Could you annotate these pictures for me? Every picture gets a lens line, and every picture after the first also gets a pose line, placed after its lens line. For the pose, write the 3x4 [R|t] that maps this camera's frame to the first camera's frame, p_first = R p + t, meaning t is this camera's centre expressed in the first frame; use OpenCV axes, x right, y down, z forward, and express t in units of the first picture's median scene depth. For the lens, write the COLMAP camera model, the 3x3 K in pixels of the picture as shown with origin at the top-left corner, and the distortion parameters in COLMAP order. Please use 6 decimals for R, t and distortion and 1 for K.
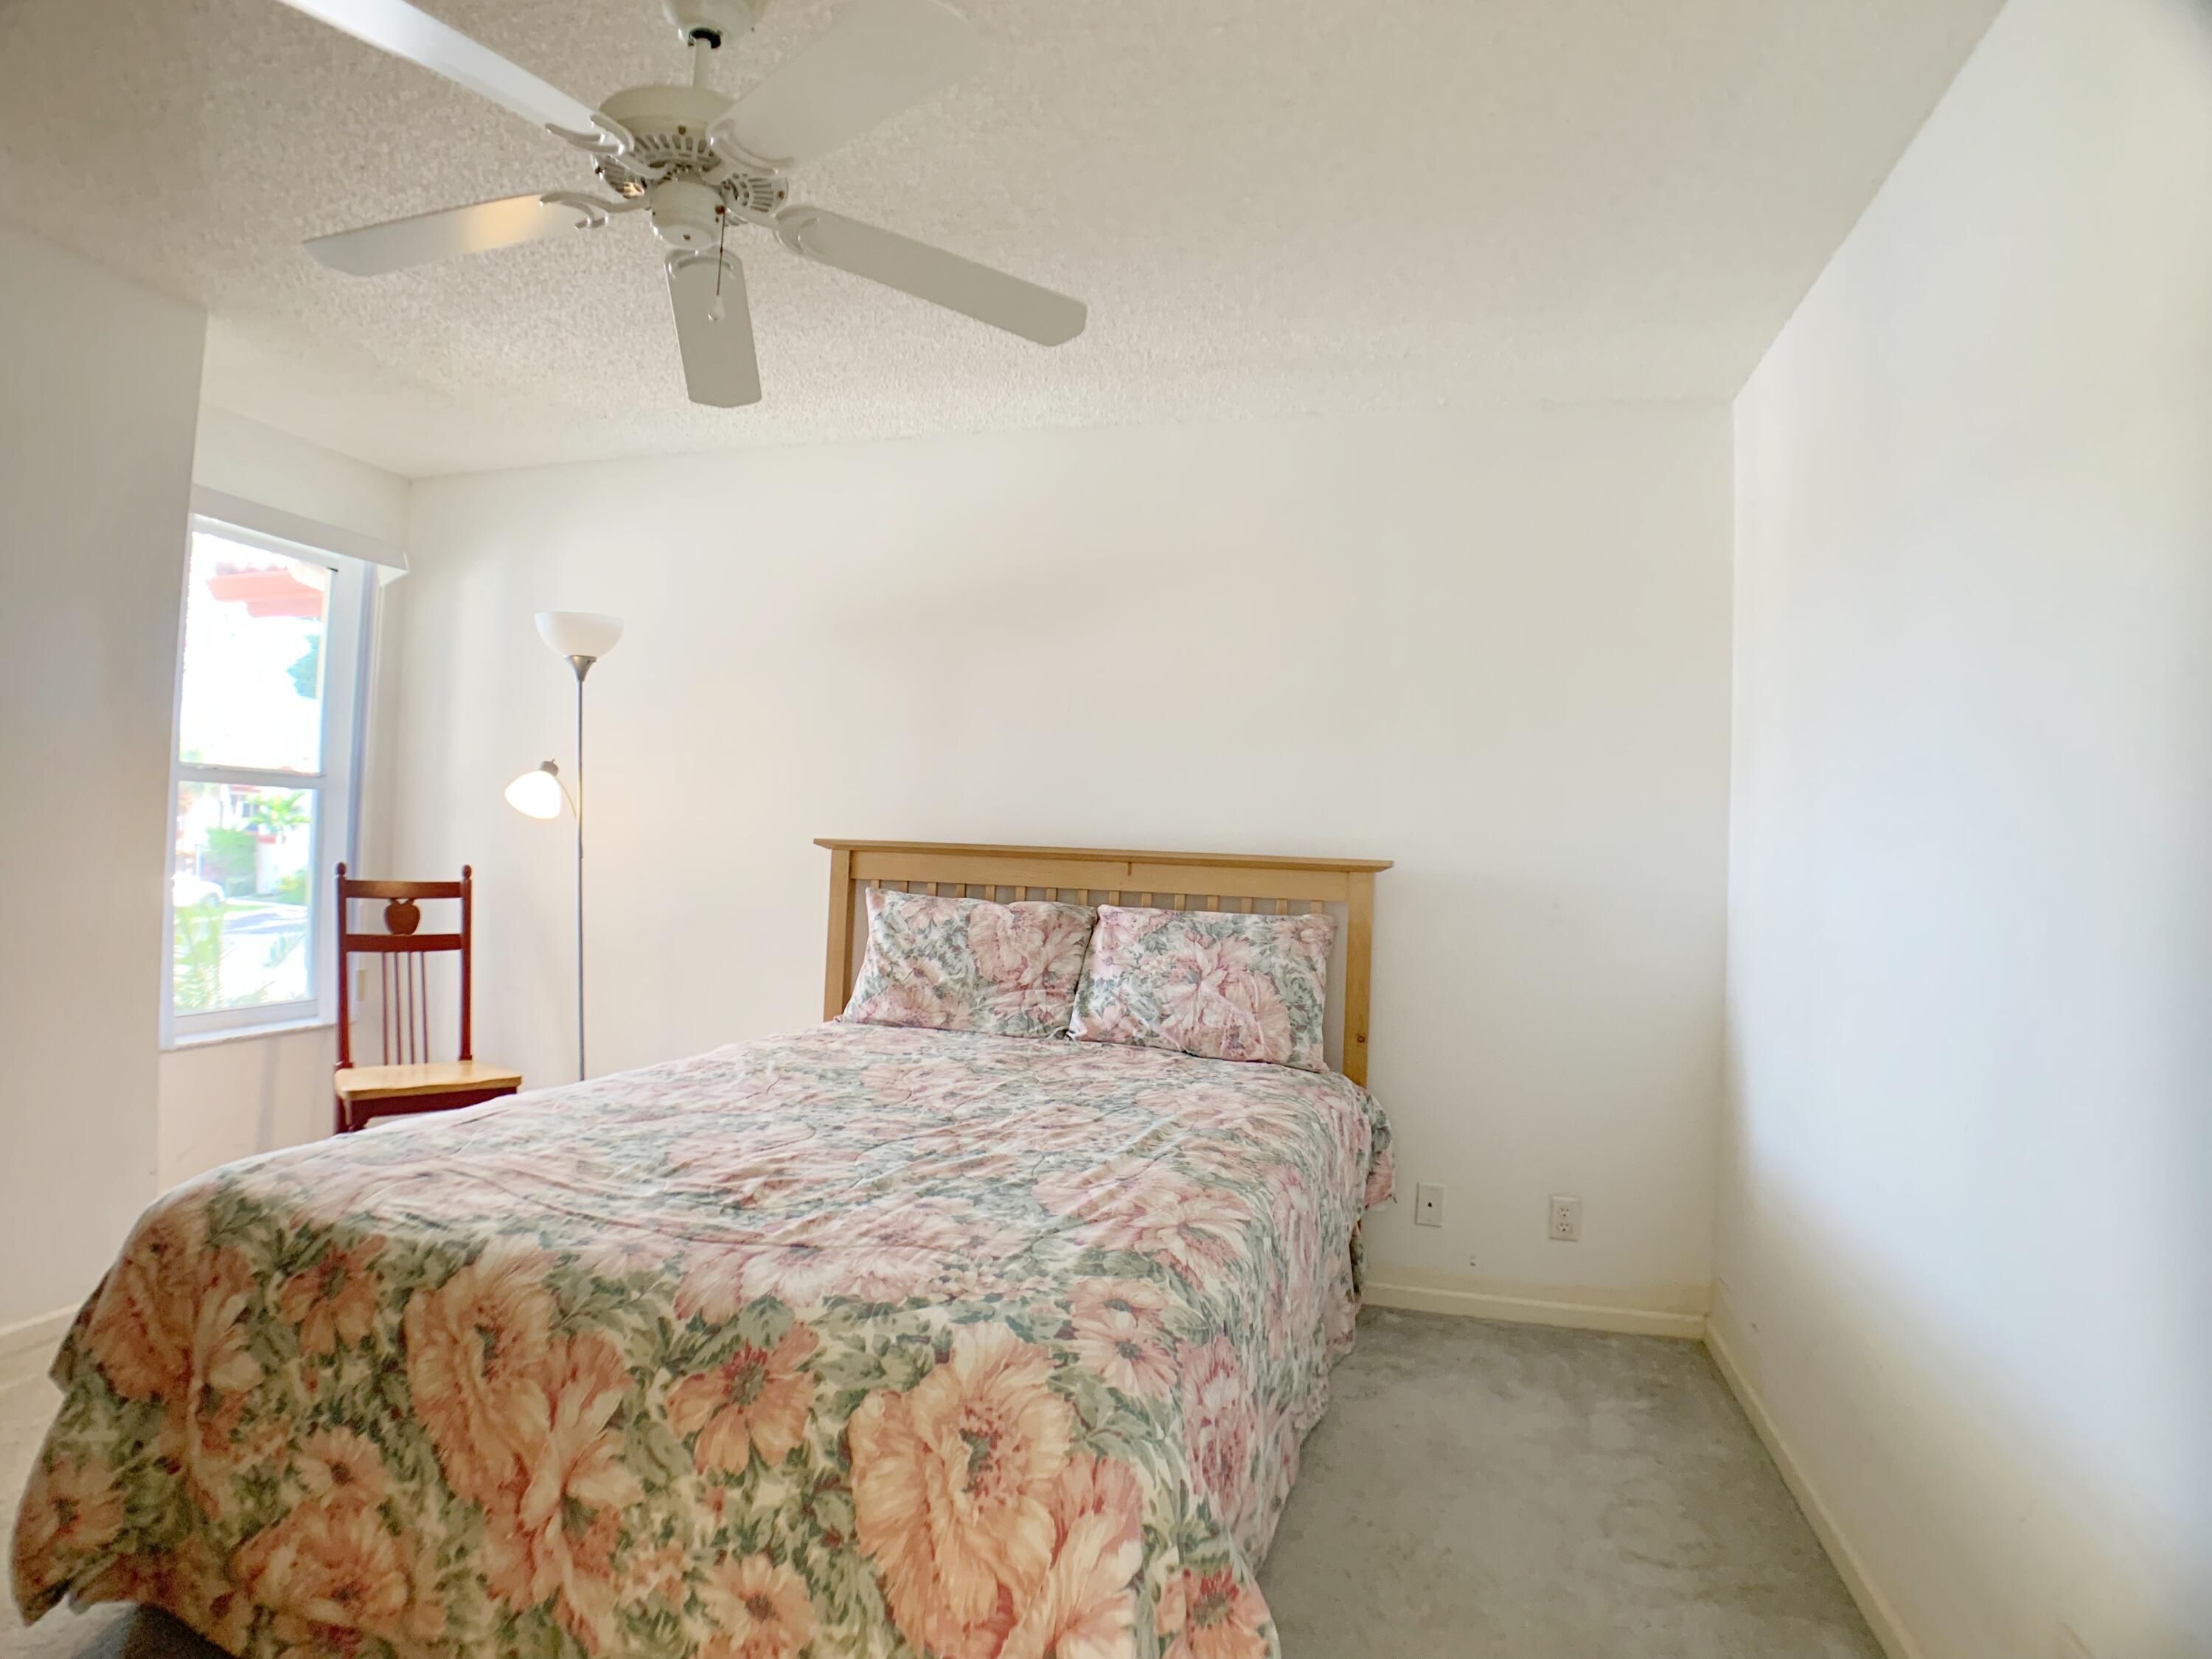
lens RADIAL K [[1160.6, 0, 1083.2], [0, 1160.6, 777.2], [0, 0, 1]] dist [-0.087090, 0.010250]
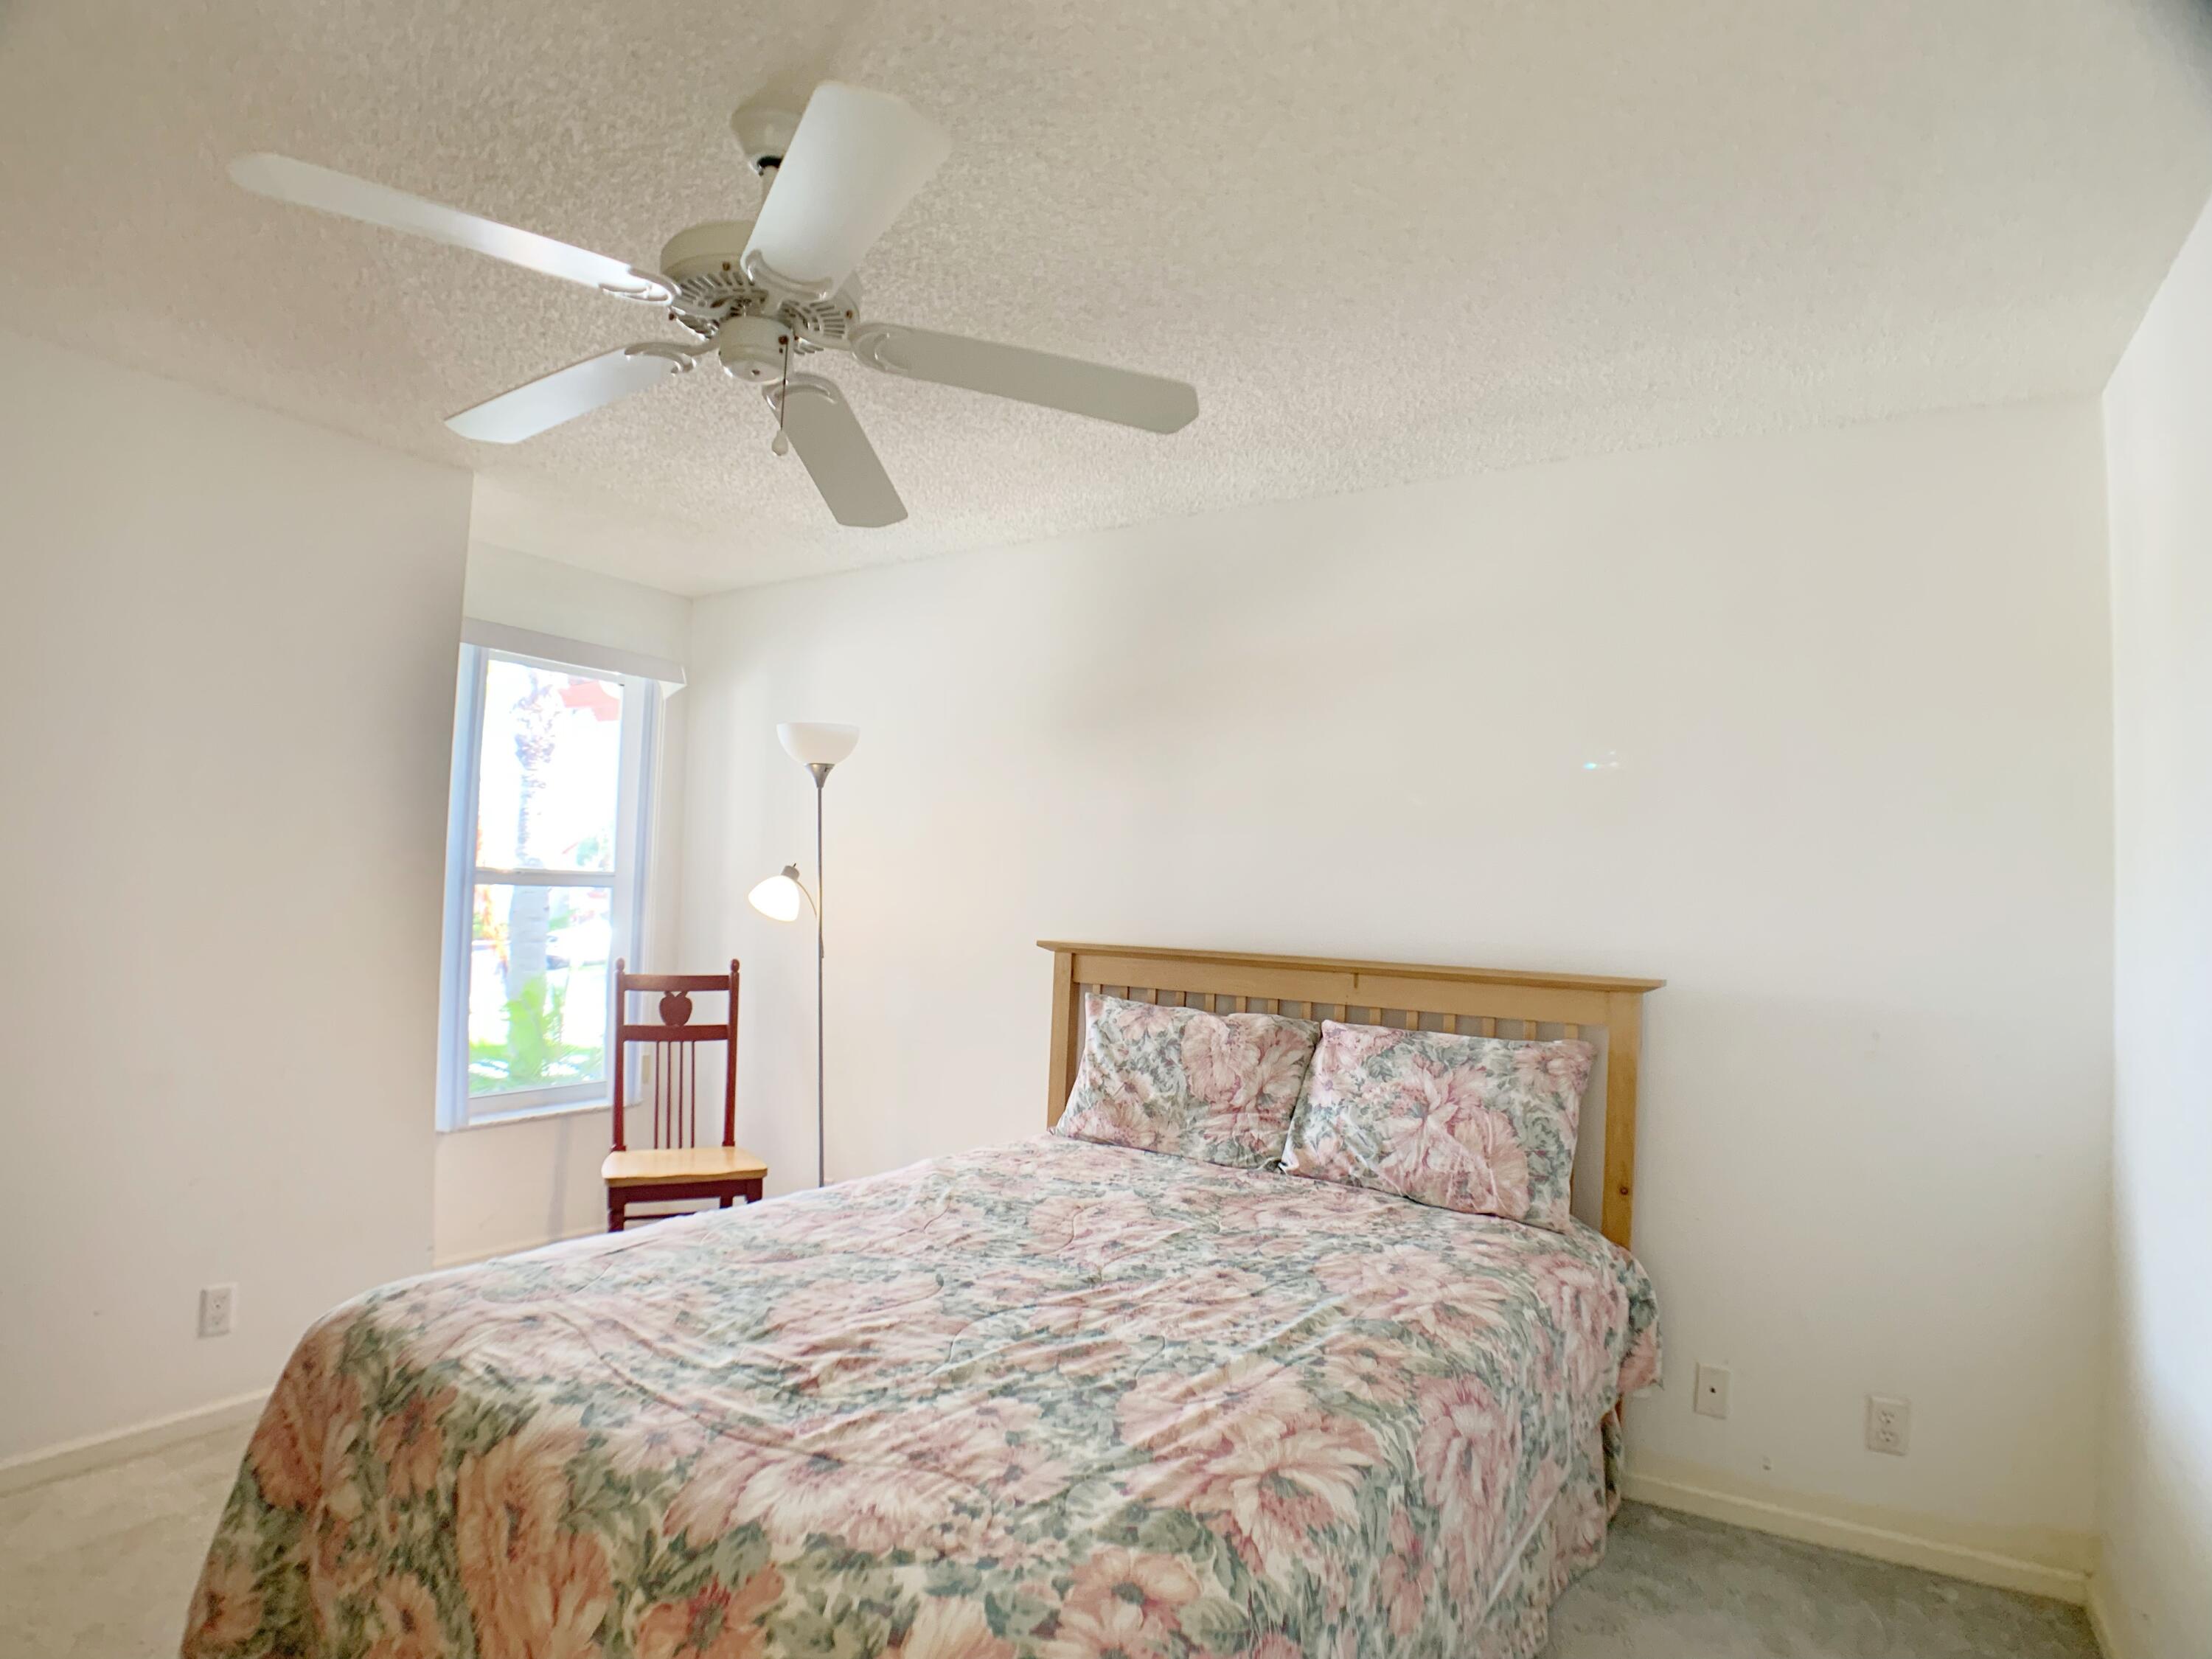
lens RADIAL K [[1160.6, 0, 1061.7], [0, 1160.6, 813.9], [0, 0, 1]] dist [-0.087090, 0.010250]
pose [[0.955367, -0.024450, -0.294410, 0.139488], [0.018072, 0.999540, -0.024367, -0.053654], [0.294870, 0.017959, 0.955369, 0.111524]]
